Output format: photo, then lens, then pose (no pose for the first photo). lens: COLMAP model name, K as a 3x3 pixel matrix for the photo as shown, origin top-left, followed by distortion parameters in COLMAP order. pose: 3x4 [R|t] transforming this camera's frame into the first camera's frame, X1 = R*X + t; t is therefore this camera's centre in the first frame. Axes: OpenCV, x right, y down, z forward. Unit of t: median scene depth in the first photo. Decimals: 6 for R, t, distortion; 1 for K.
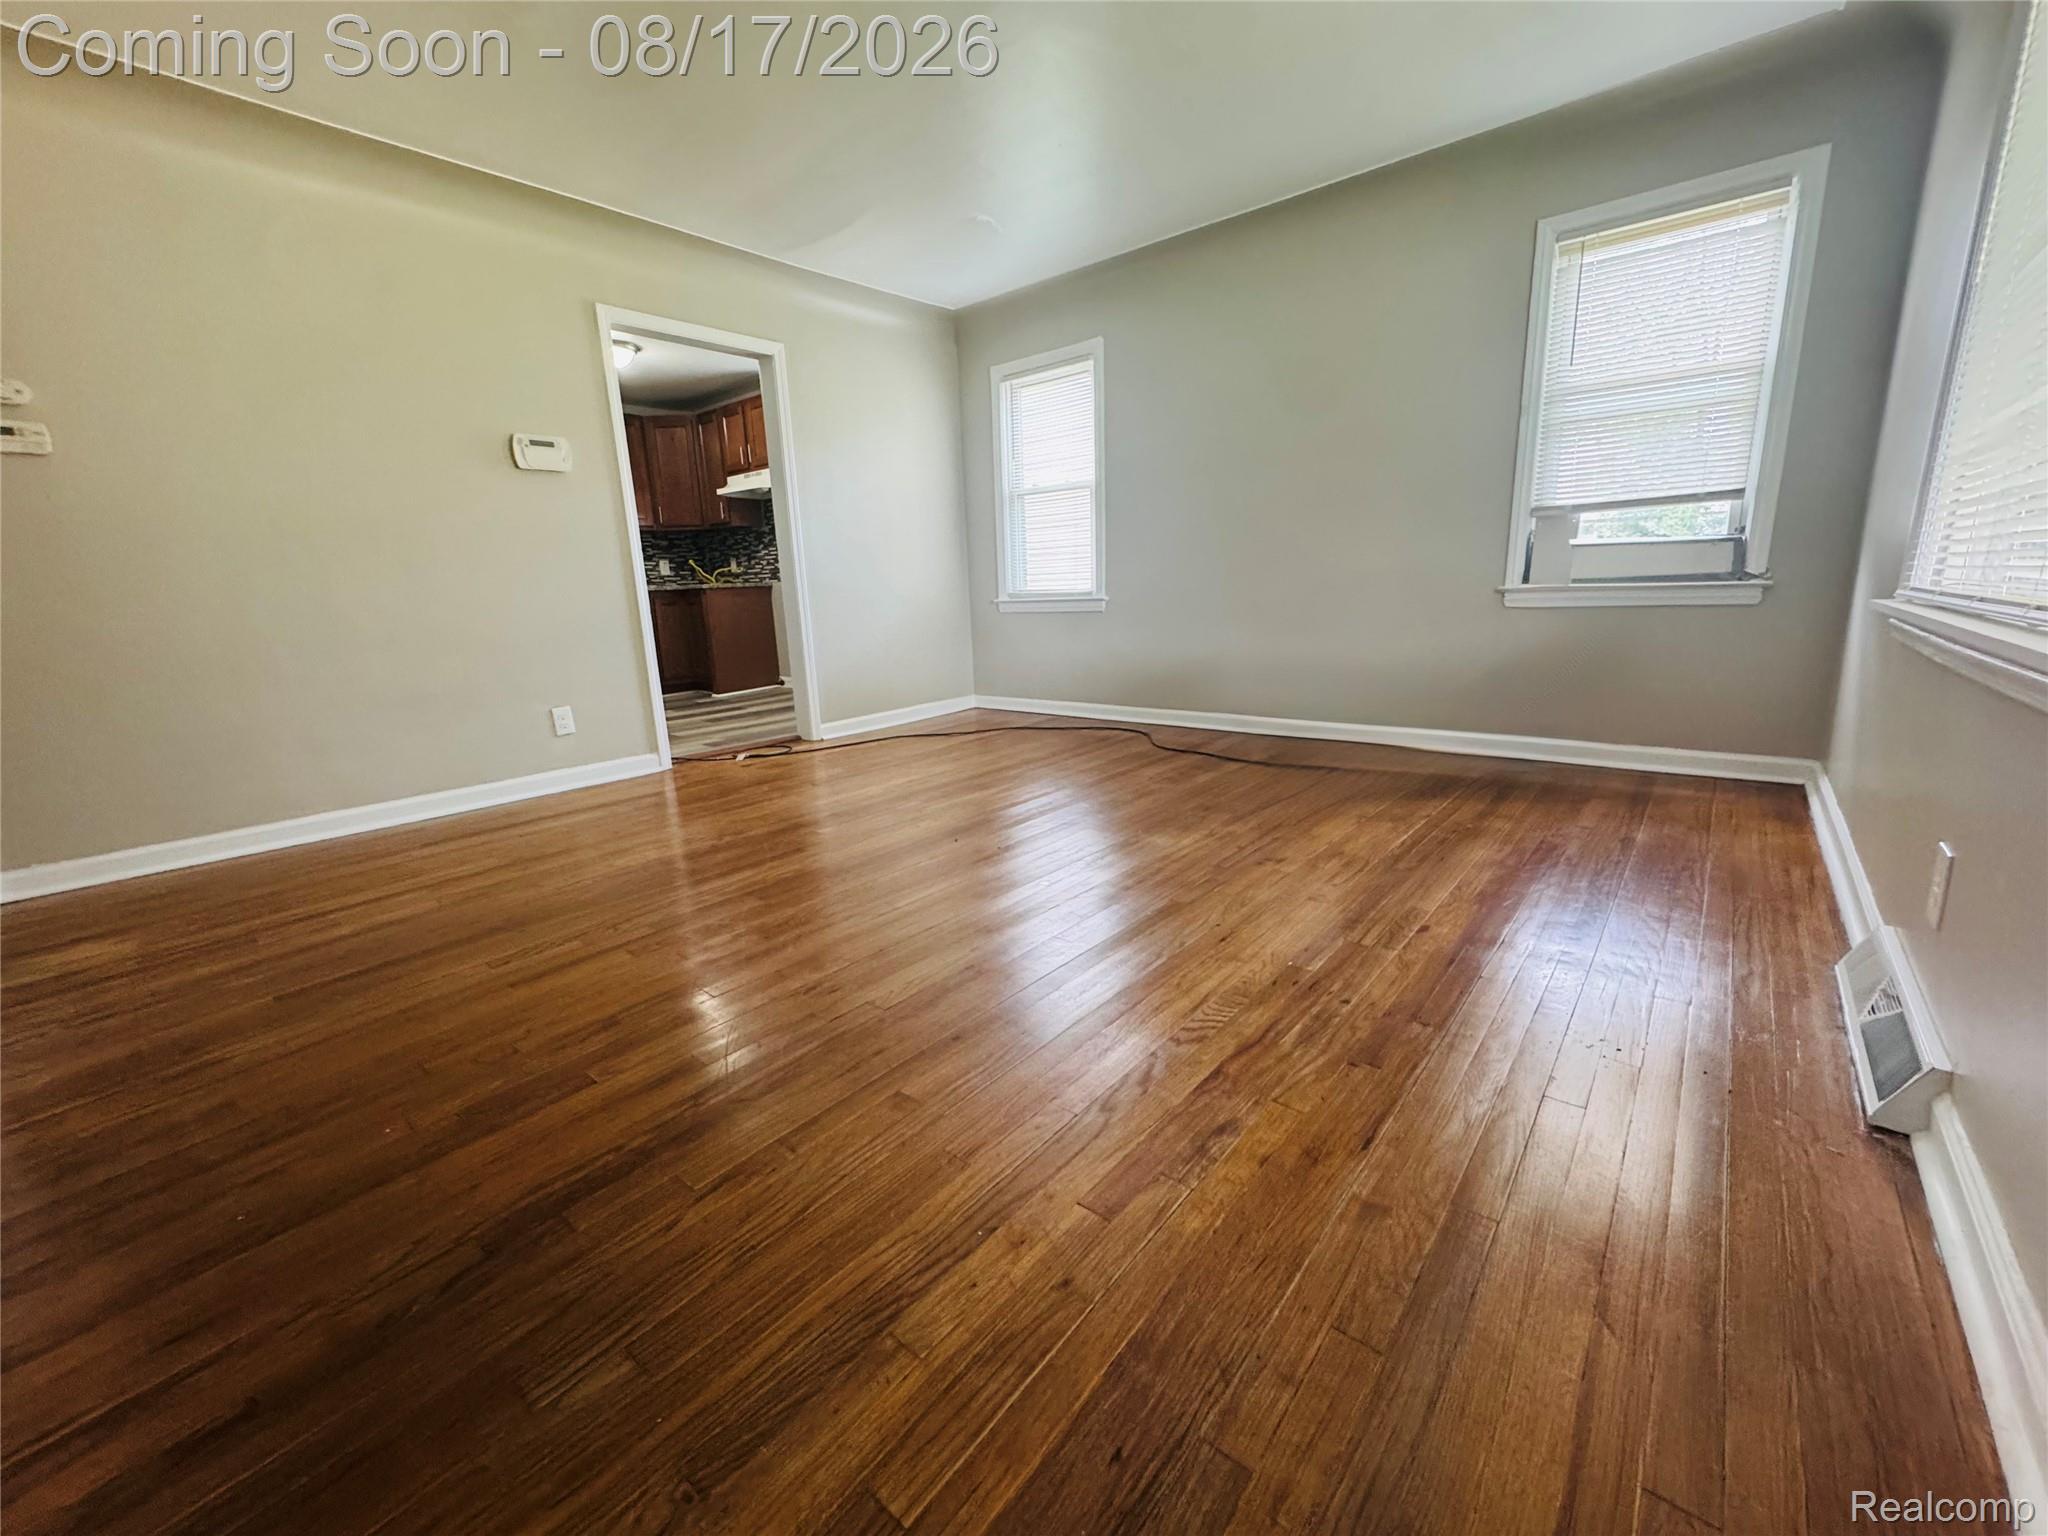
lens RADIAL K [[821.2, 0, 1024.5], [0, 821.2, 763.5], [0, 0, 1]] dist [-0.004271, 0.000386]
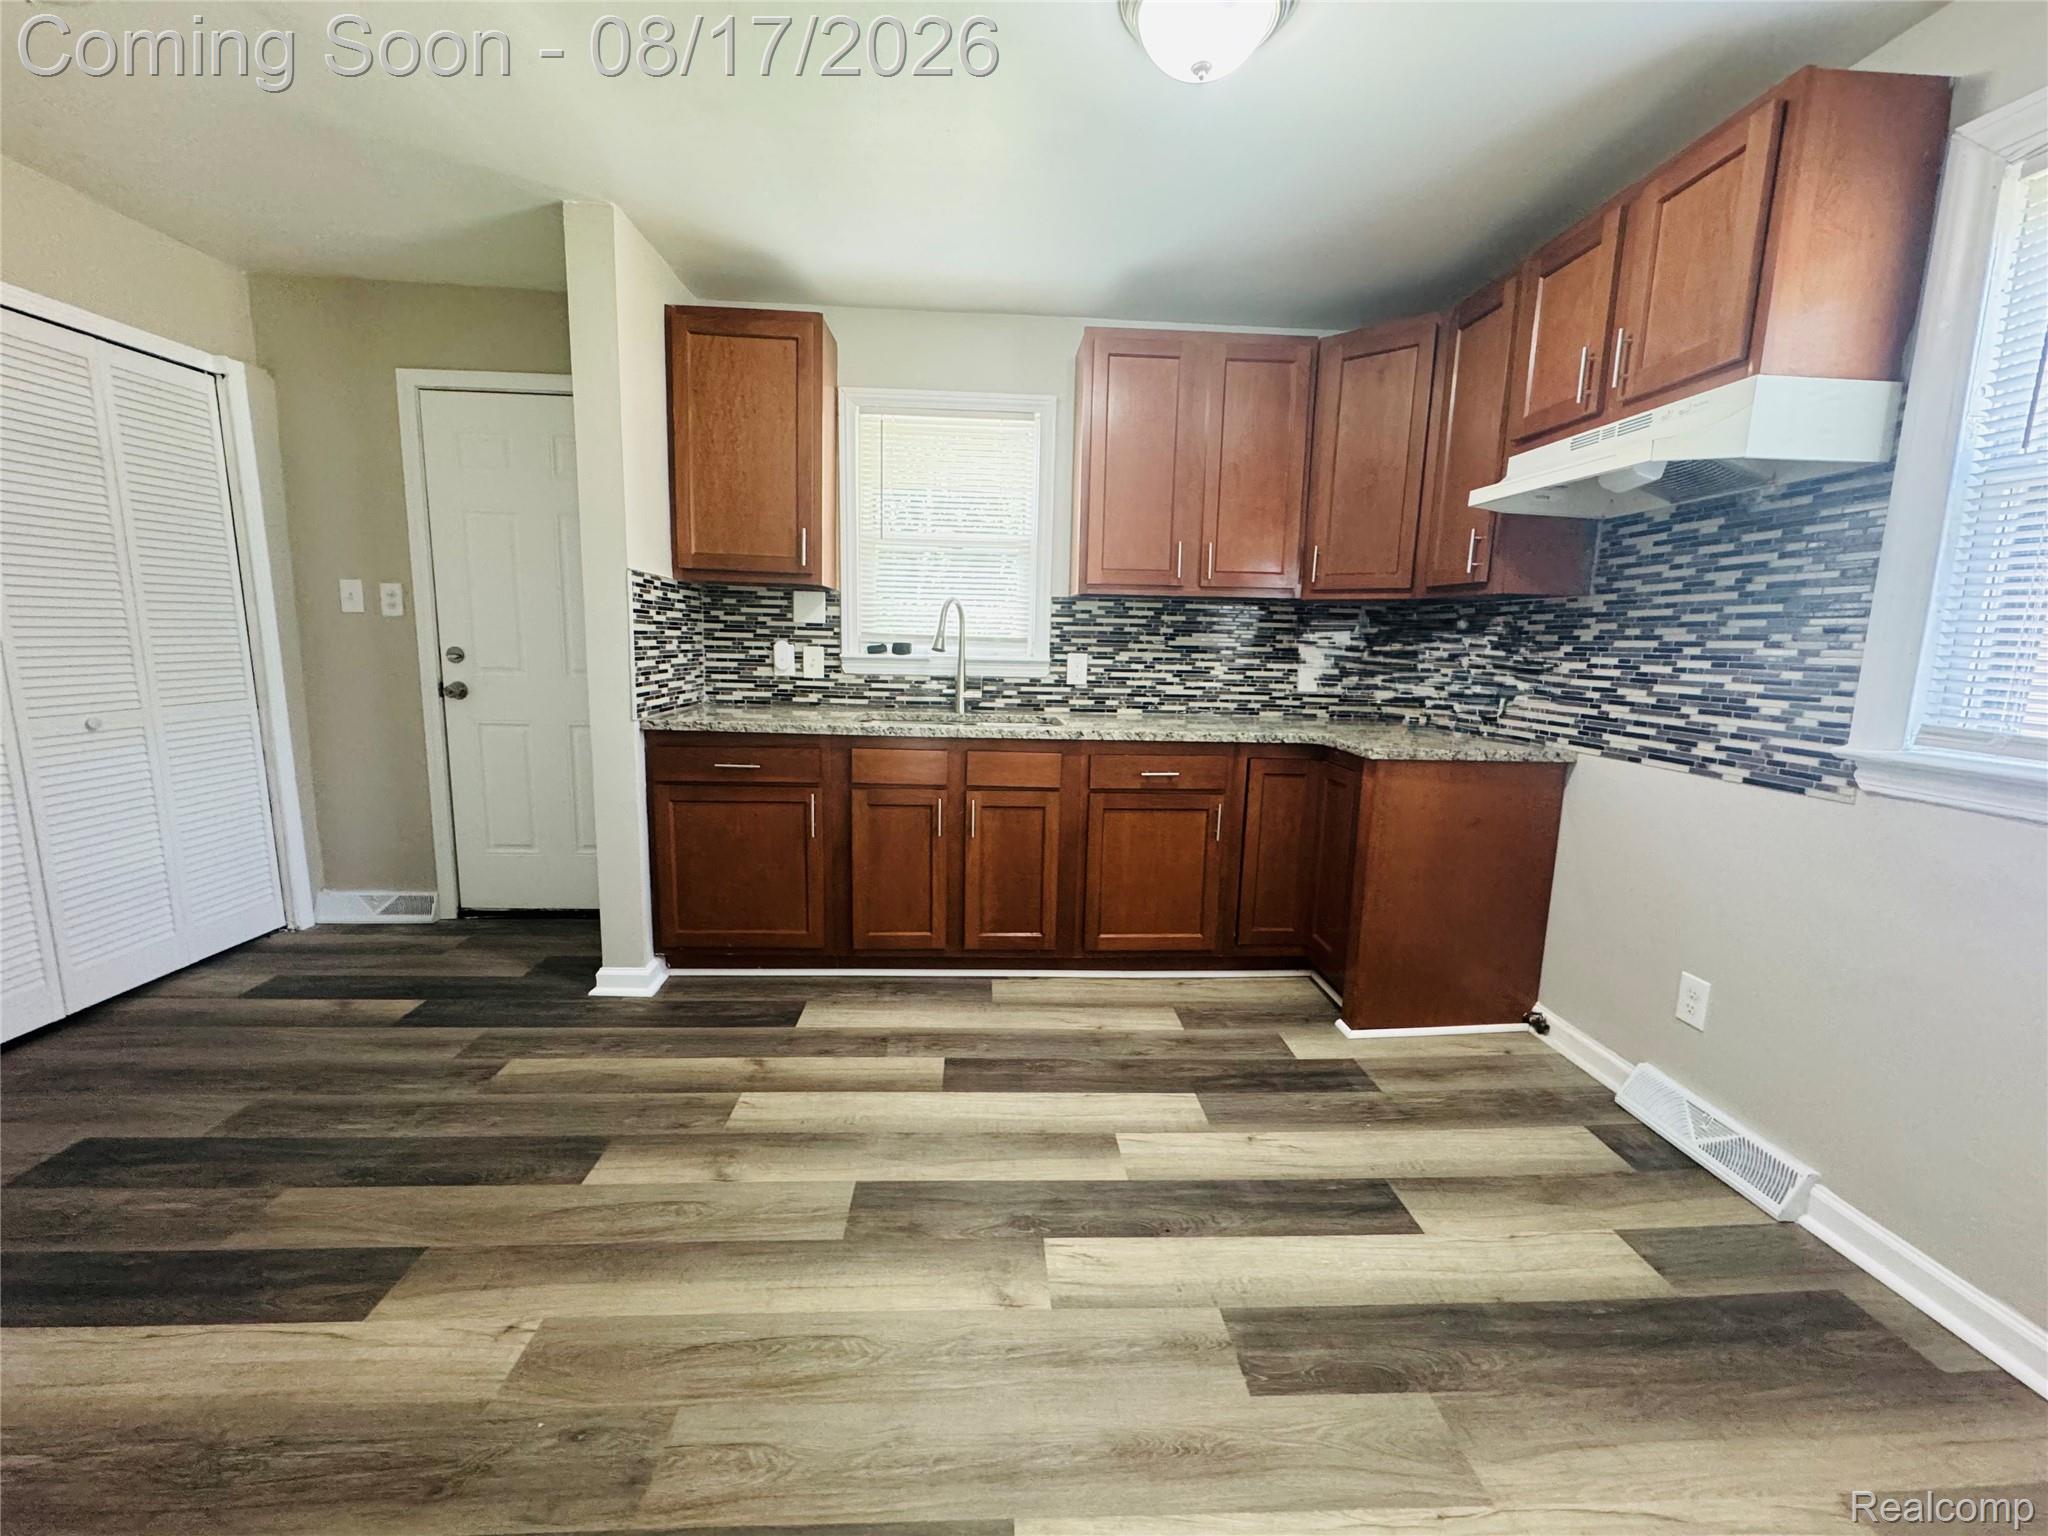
lens RADIAL K [[821.2, 0, 1022.8], [0, 821.2, 761.2], [0, 0, 1]] dist [-0.004271, 0.000386]
pose [[0.684259, 0.166248, -0.710036, -0.228575], [-0.217839, 0.975809, 0.018545, -0.178473], [0.695942, 0.141983, 0.703921, 0.611184]]
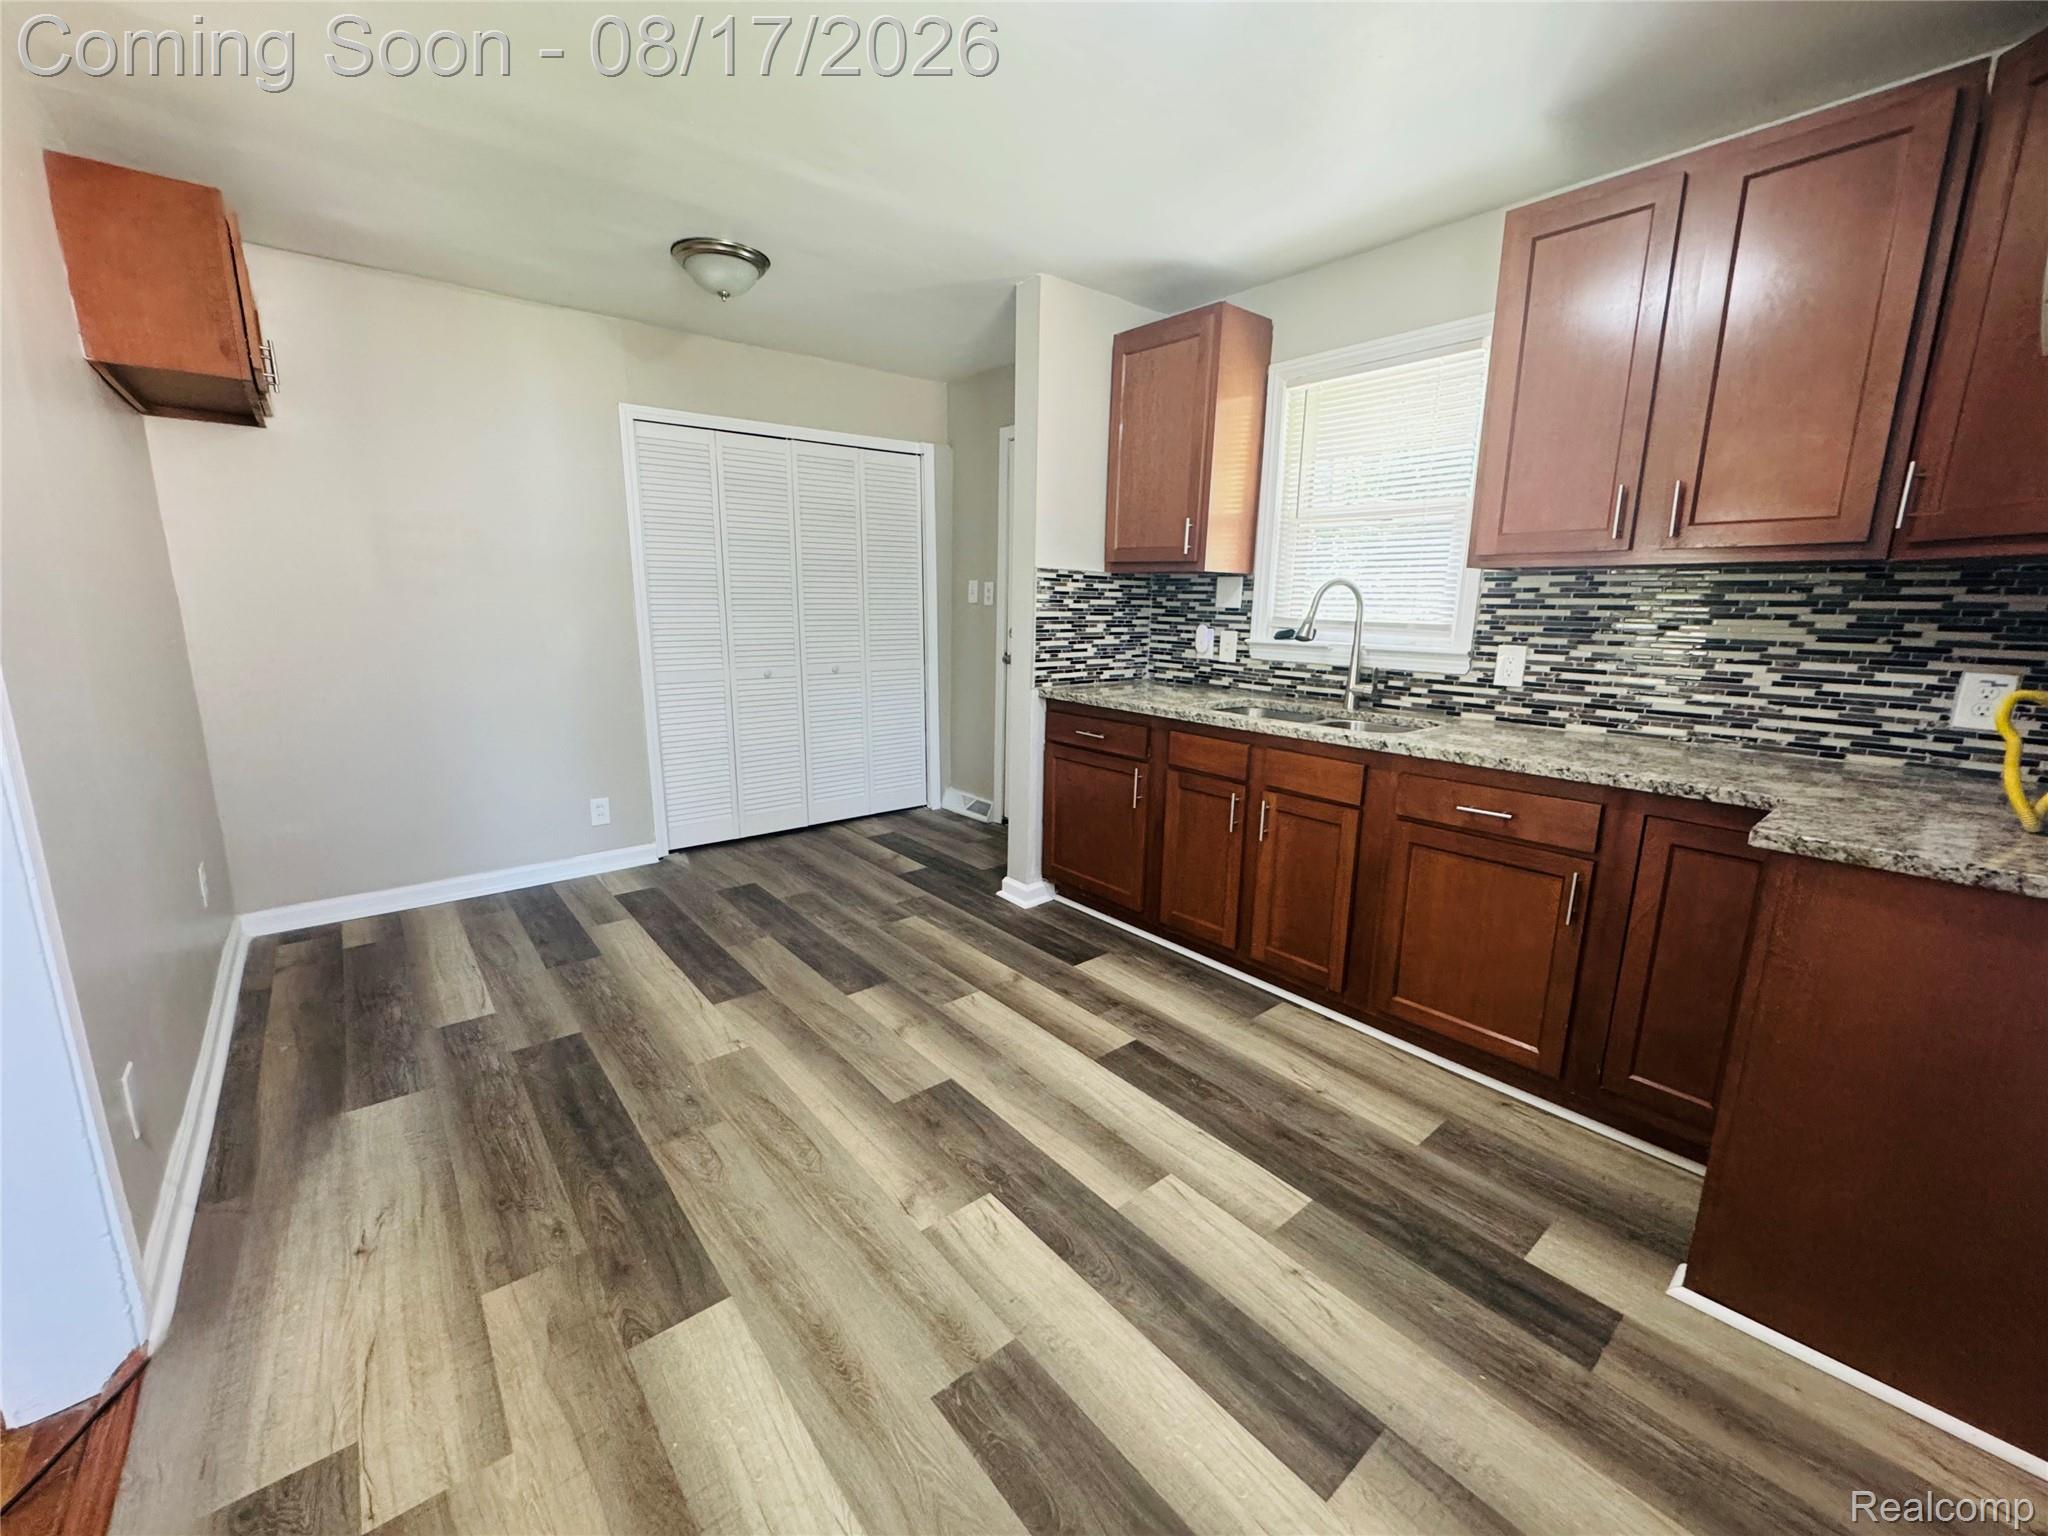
lens RADIAL K [[821.2, 0, 1021.7], [0, 821.2, 762.7], [0, 0, 1]] dist [-0.004271, 0.000386]
pose [[-0.177023, 0.232010, -0.956470, -0.156858], [-0.230559, 0.935001, 0.269474, -0.238174], [0.956821, 0.268226, -0.112025, 0.811748]]
